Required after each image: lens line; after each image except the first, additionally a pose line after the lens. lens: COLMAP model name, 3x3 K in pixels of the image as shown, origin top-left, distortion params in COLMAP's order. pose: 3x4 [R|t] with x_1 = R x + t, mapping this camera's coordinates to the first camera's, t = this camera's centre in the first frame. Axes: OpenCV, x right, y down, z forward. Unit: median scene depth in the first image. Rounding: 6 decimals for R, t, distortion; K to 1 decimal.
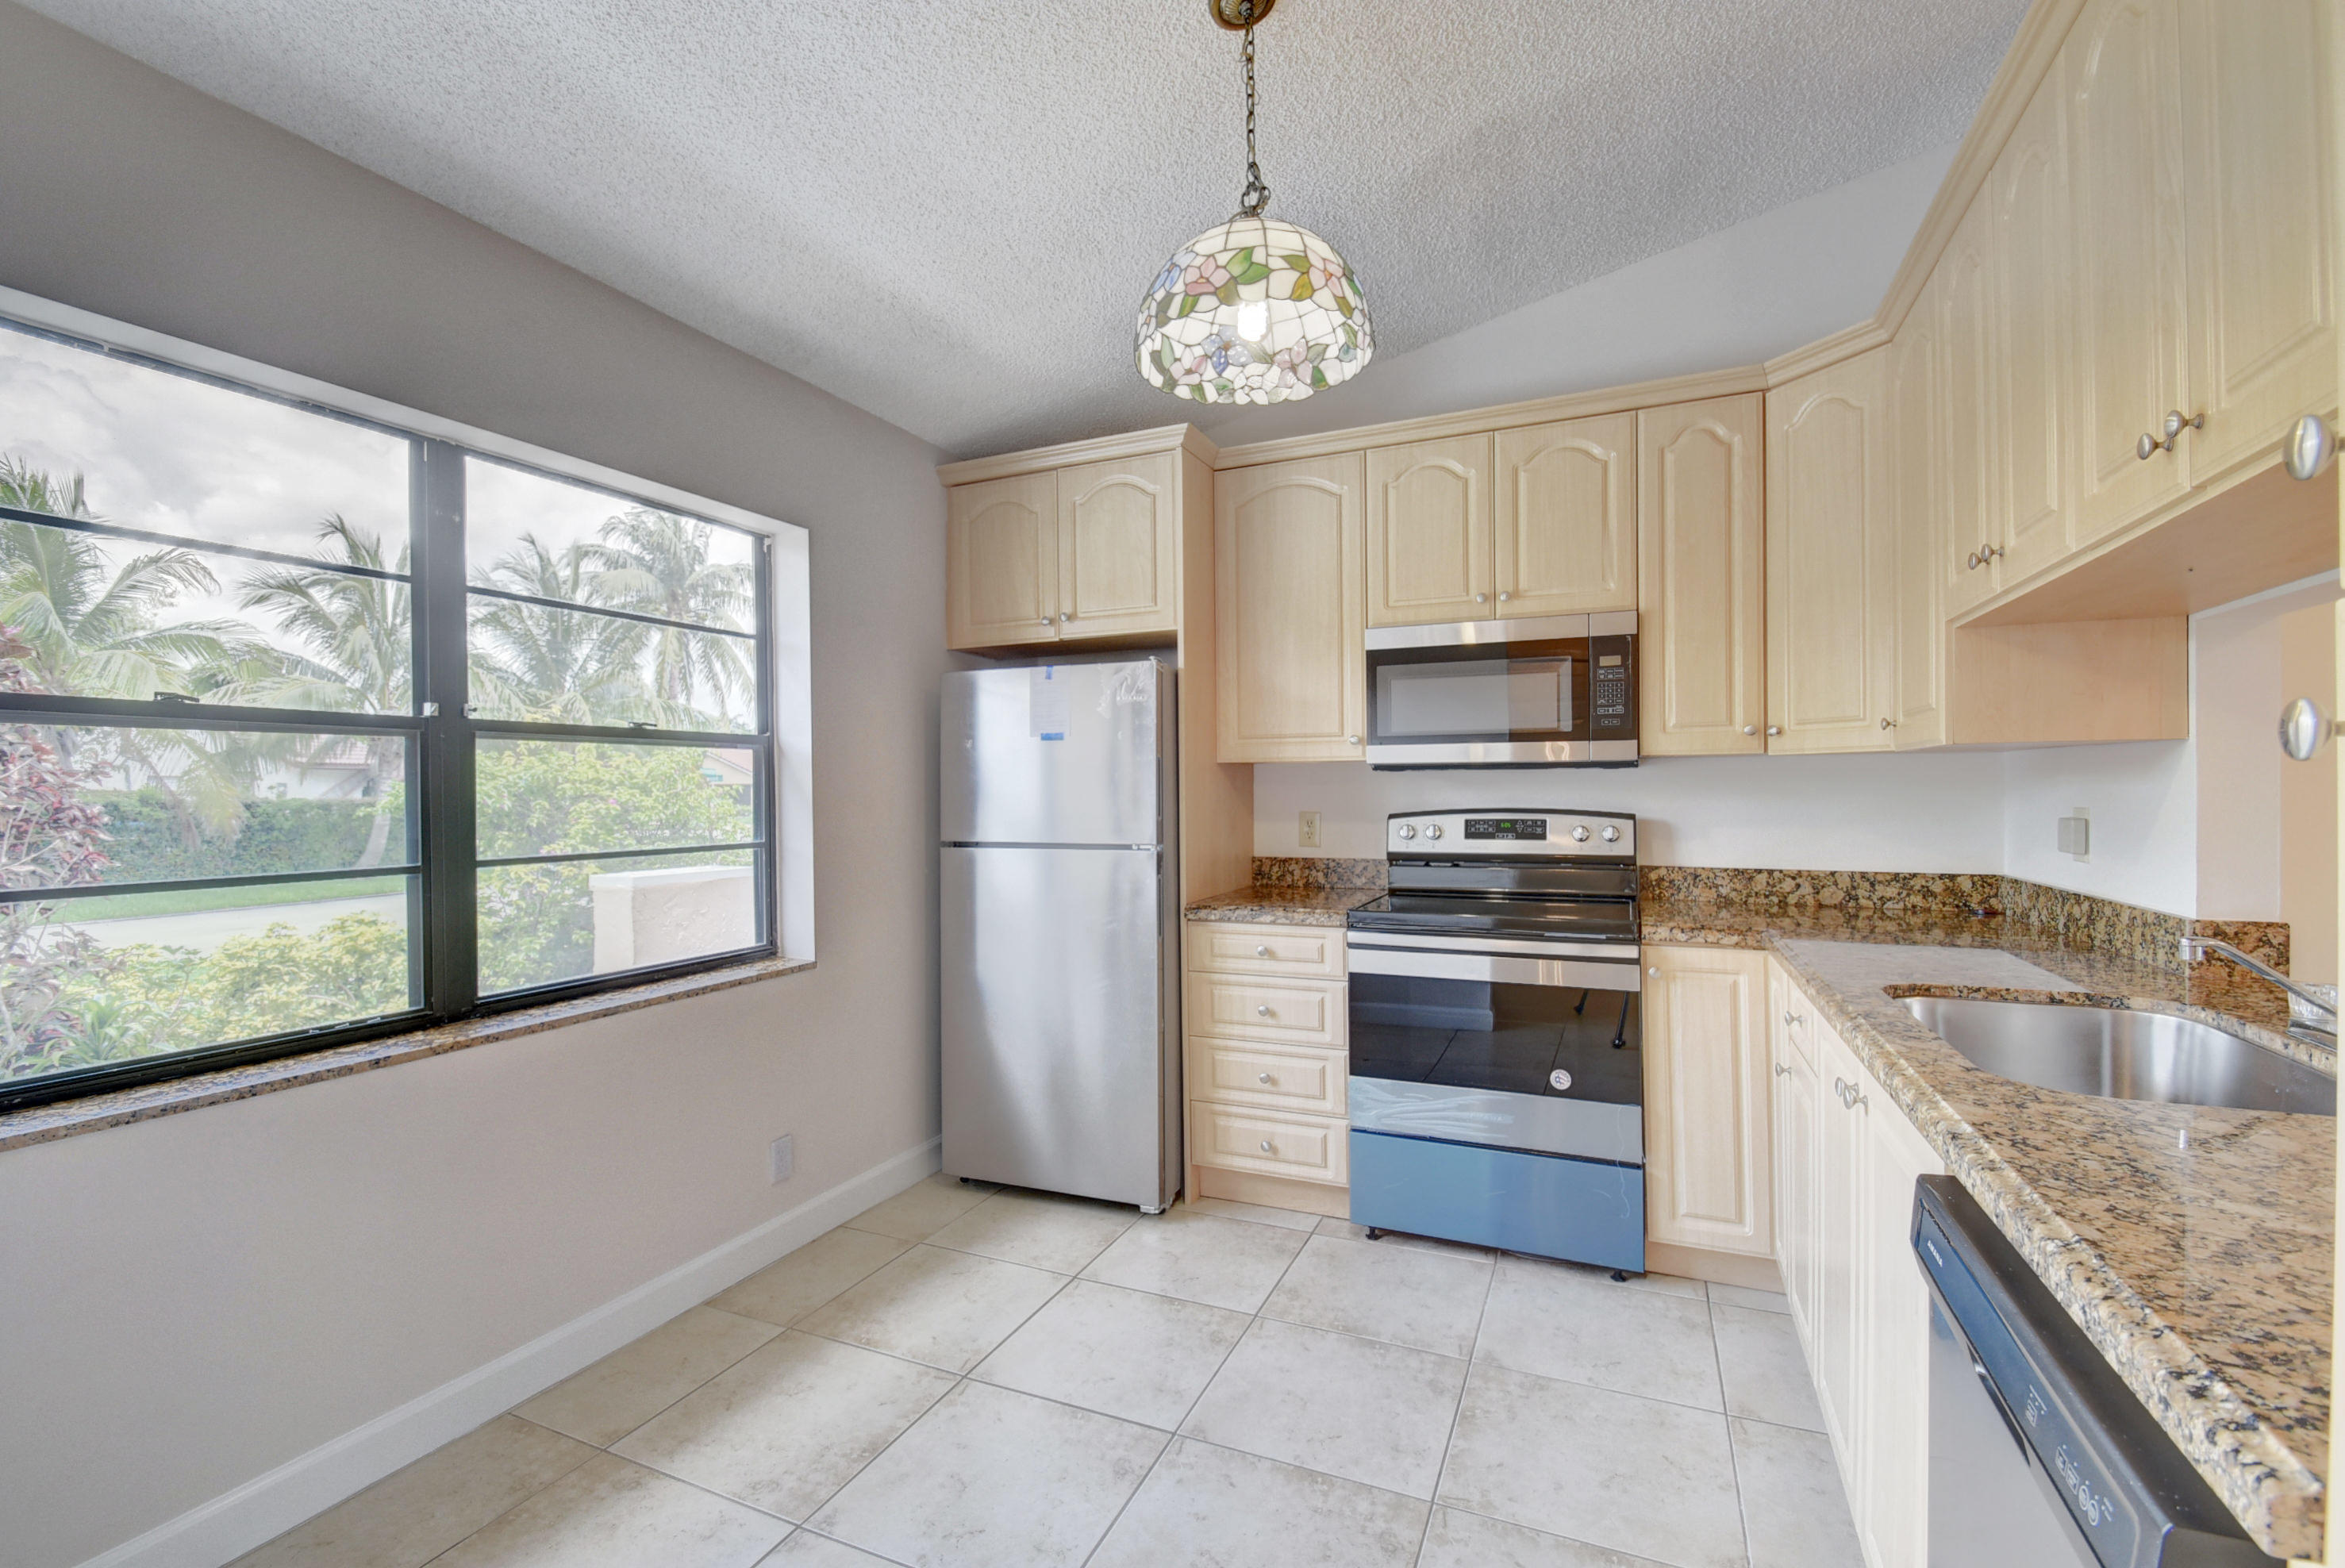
lens RADIAL K [[1056.1, 0, 1168.3], [0, 1056.1, 787.0], [0, 0, 1]] dist [-0.000875, -0.000422]
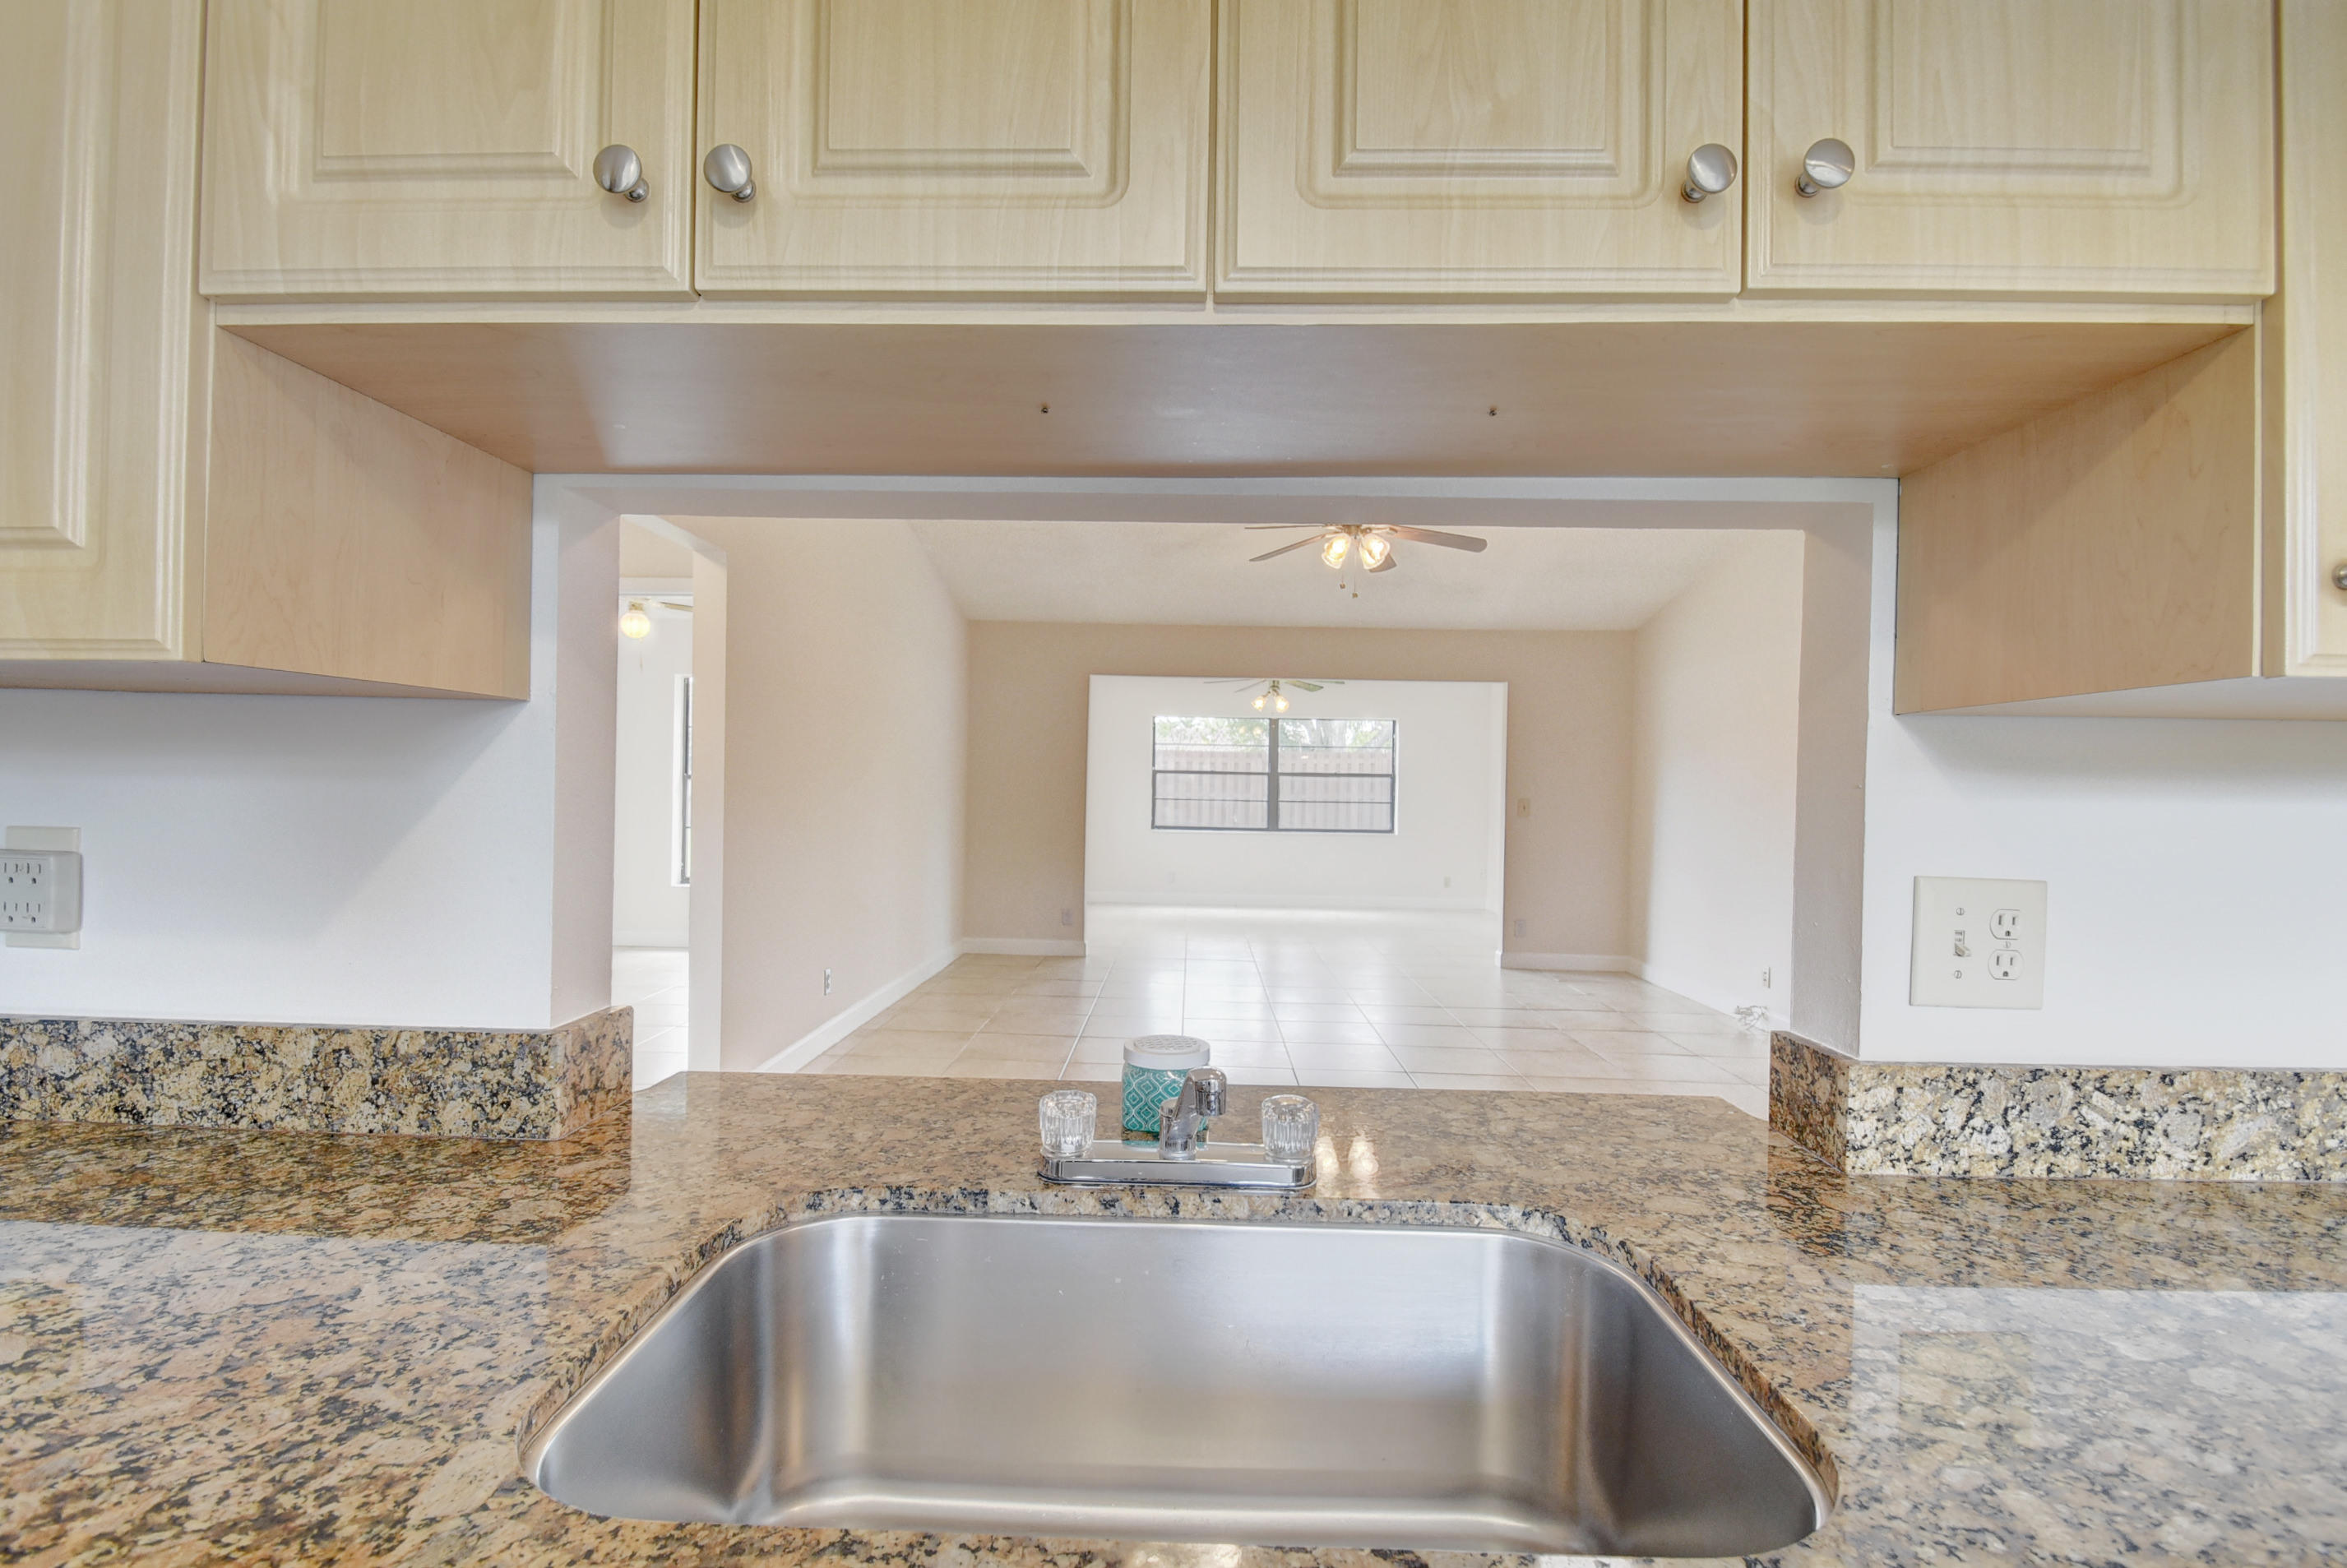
lens RADIAL K [[1057.0, 0, 1168.2], [0, 1057.0, 774.1], [0, 0, 1]] dist [-0.000875, -0.000422]
pose [[-0.391626, 0.004374, 0.920114, 0.312045], [-0.018101, 0.999759, -0.012457, -0.005875], [-0.919947, -0.021534, -0.391452, 0.850246]]
